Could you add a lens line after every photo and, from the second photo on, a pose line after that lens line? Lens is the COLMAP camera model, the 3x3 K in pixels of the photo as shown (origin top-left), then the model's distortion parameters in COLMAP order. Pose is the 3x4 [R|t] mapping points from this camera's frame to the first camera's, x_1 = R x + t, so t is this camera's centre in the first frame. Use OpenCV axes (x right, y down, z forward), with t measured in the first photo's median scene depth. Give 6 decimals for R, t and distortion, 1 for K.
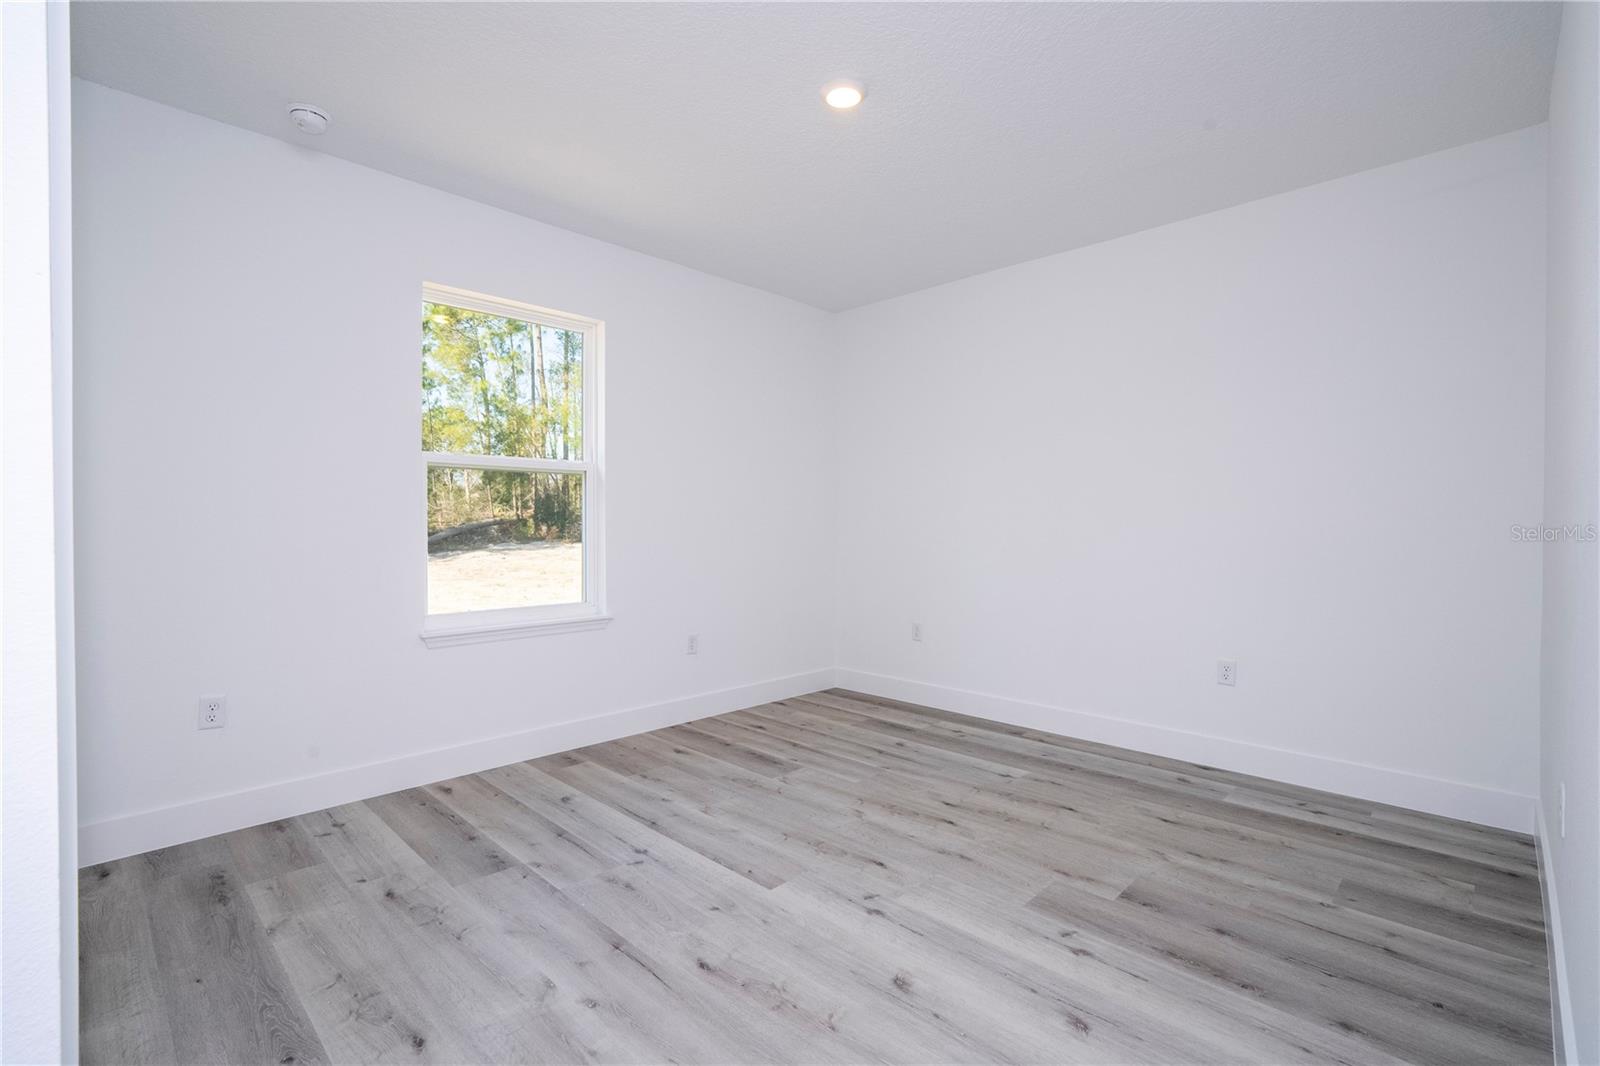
lens RADIAL K [[722.3, 0, 809.5], [0, 722.3, 525.8], [0, 0, 1]] dist [0.007290, 0.000170]
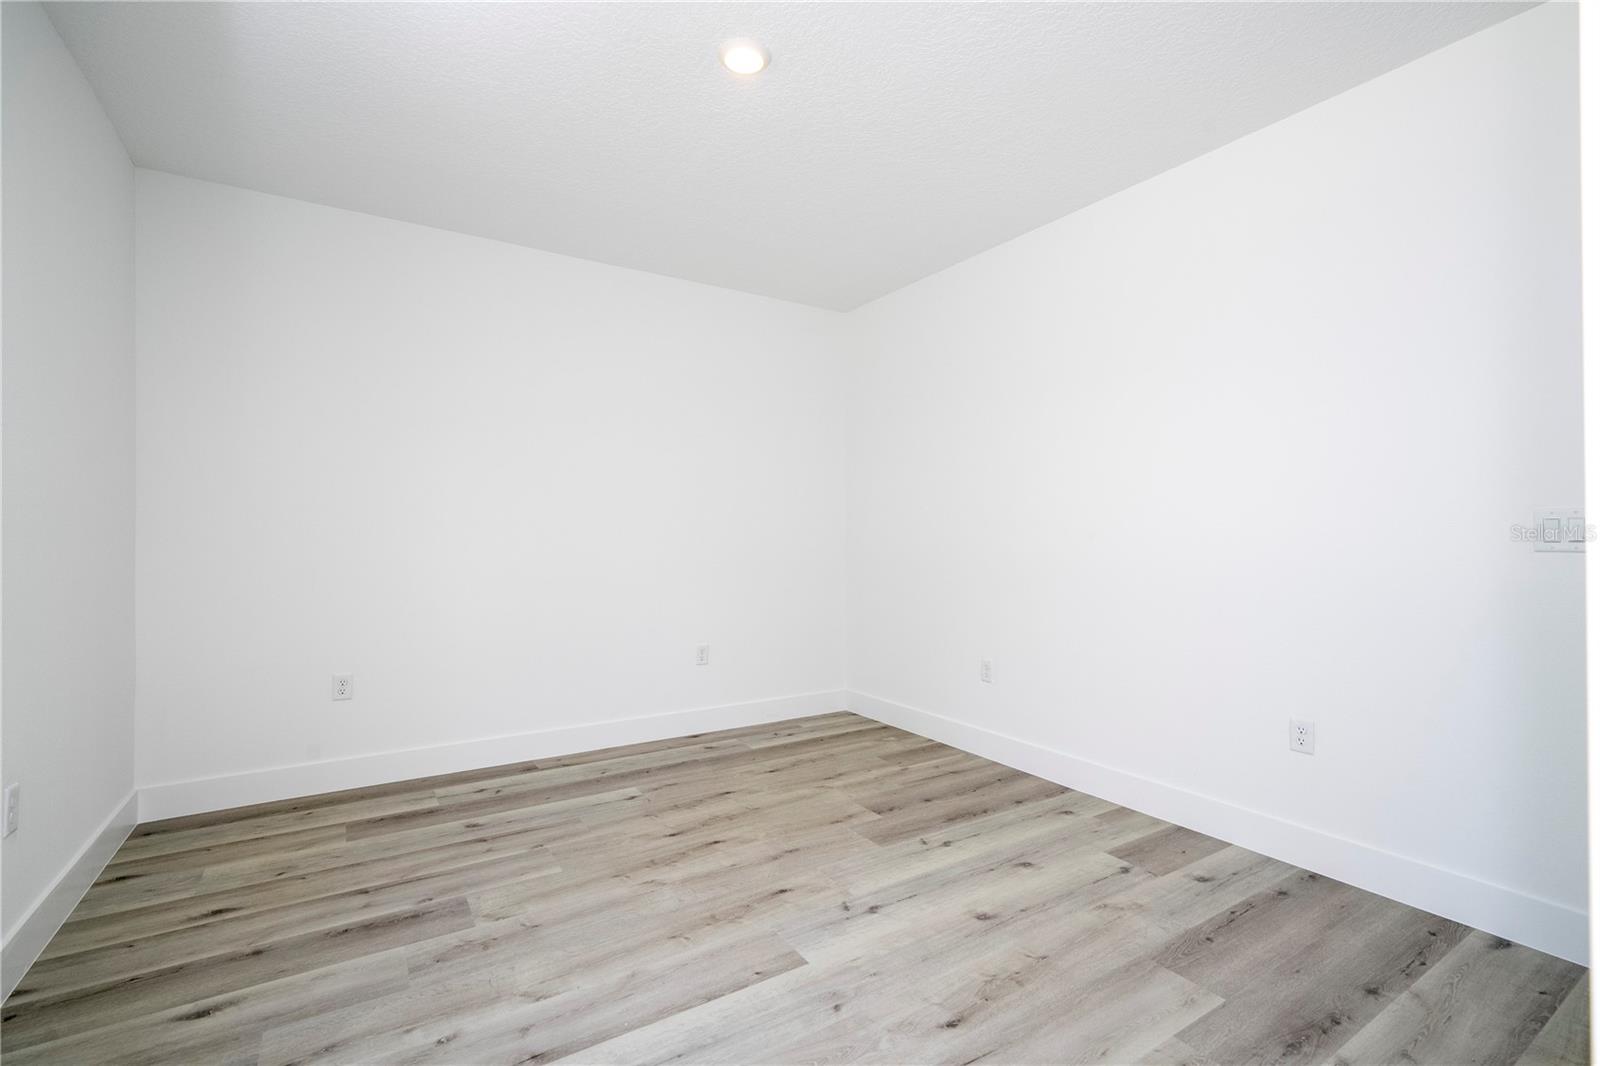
lens RADIAL K [[722.3, 0, 803.4], [0, 722.3, 534.4], [0, 0, 1]] dist [0.007290, 0.000170]
pose [[0.227135, 0.004250, 0.973854, -0.622440], [-0.001977, 0.999990, -0.003903, -0.002254], [-0.973861, -0.001038, 0.227141, 0.563368]]
